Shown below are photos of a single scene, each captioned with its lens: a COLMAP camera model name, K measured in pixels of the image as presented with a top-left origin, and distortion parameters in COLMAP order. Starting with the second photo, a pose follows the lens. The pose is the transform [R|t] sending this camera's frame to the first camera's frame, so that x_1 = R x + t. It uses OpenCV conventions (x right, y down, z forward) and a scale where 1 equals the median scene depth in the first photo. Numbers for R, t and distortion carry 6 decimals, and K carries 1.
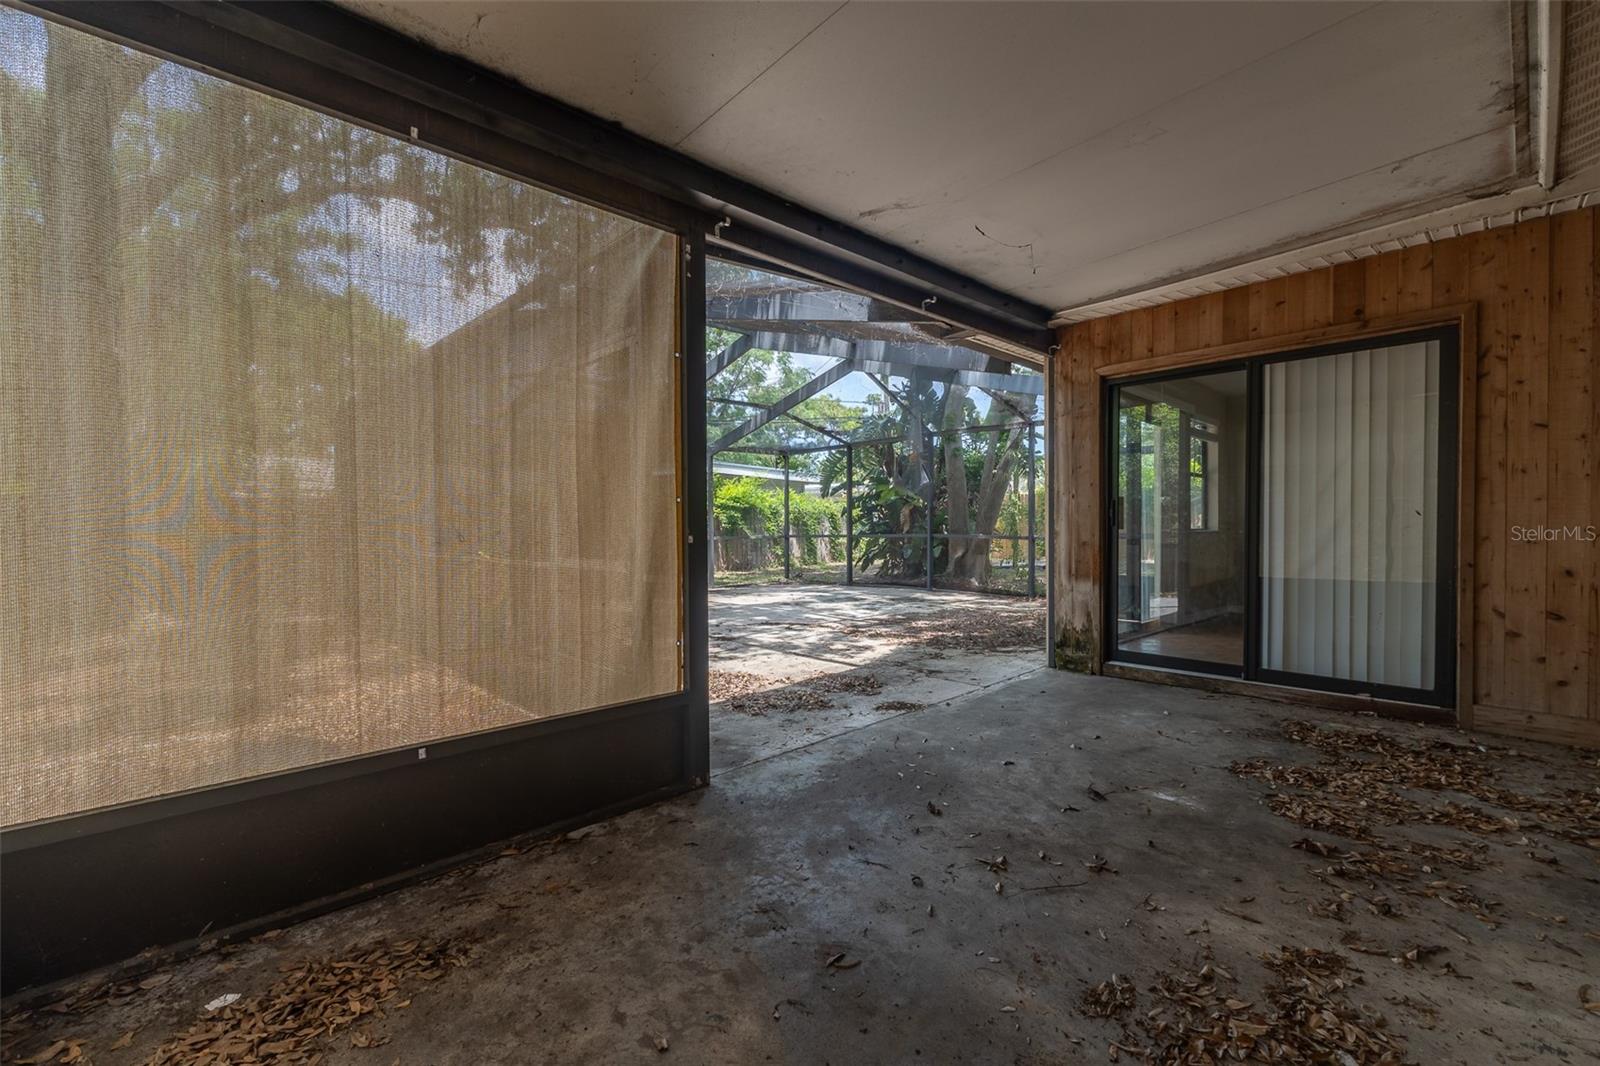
lens RADIAL K [[664.9, 0, 800.9], [0, 664.9, 532.0], [0, 0, 1]] dist [0.001453, -0.000050]
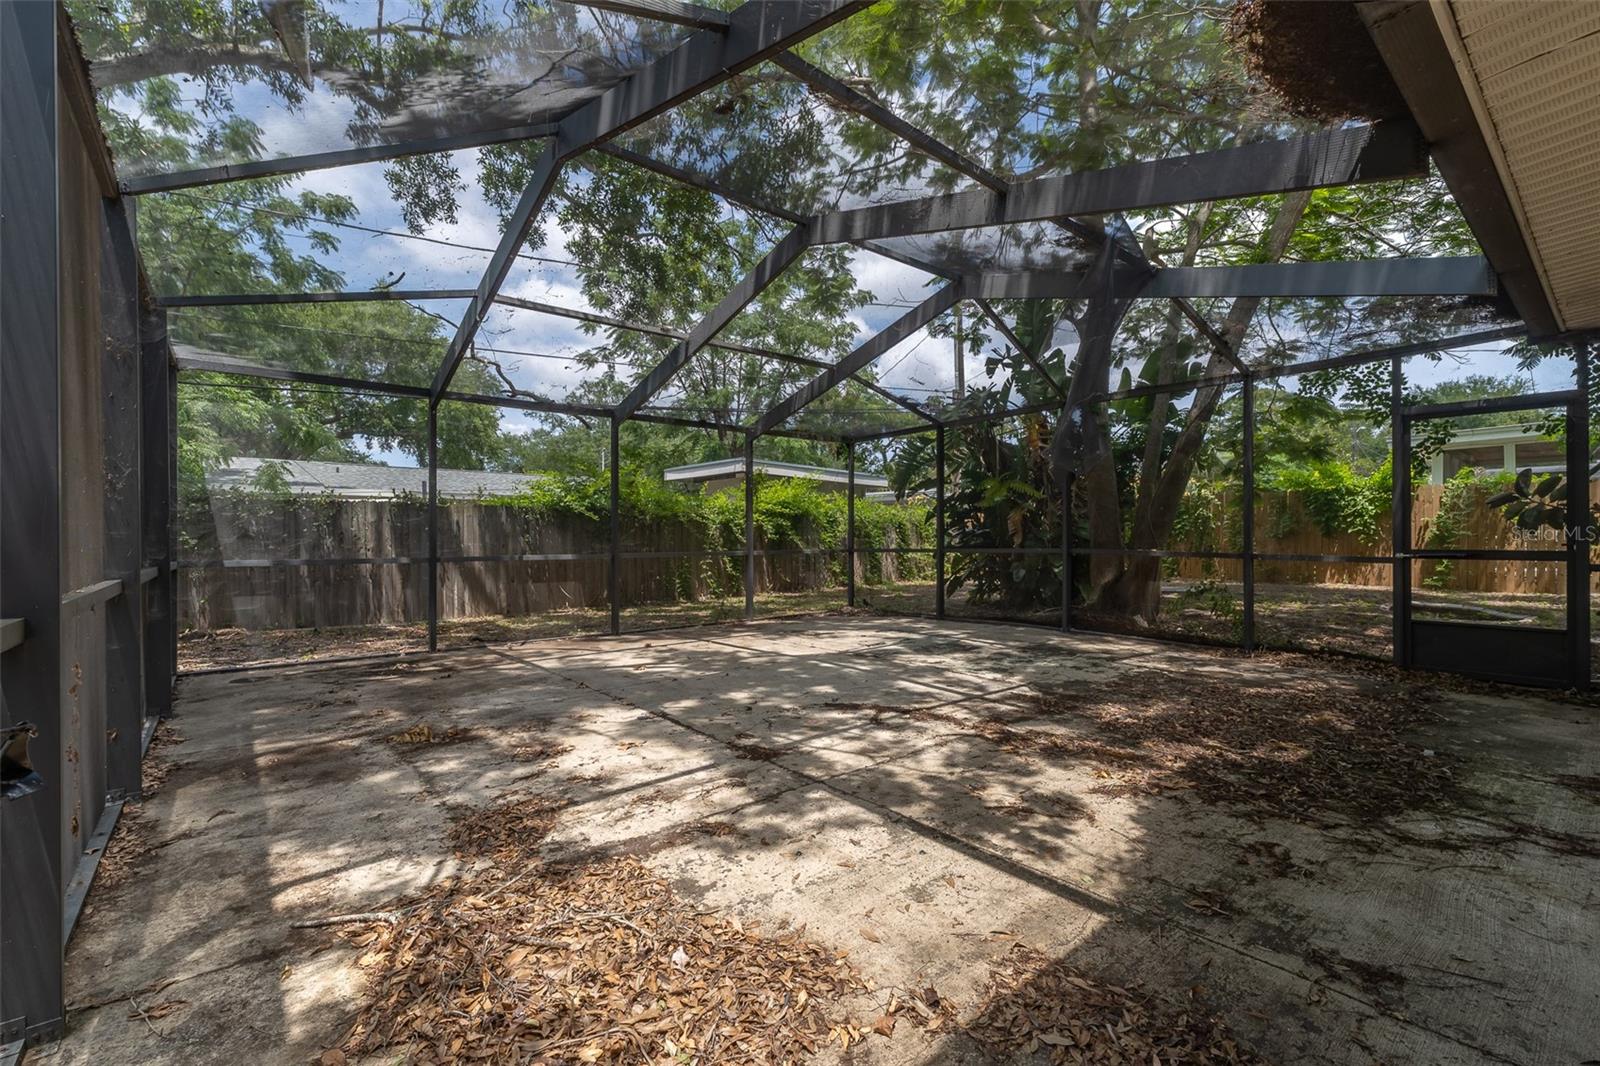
lens RADIAL K [[664.9, 0, 803.6], [0, 664.9, 540.2], [0, 0, 1]] dist [0.001453, -0.000050]
pose [[0.997421, 0.001582, -0.071750, -0.026950], [-0.002059, 0.999976, -0.006579, -0.000551], [0.071738, 0.006710, 0.997401, 0.304243]]
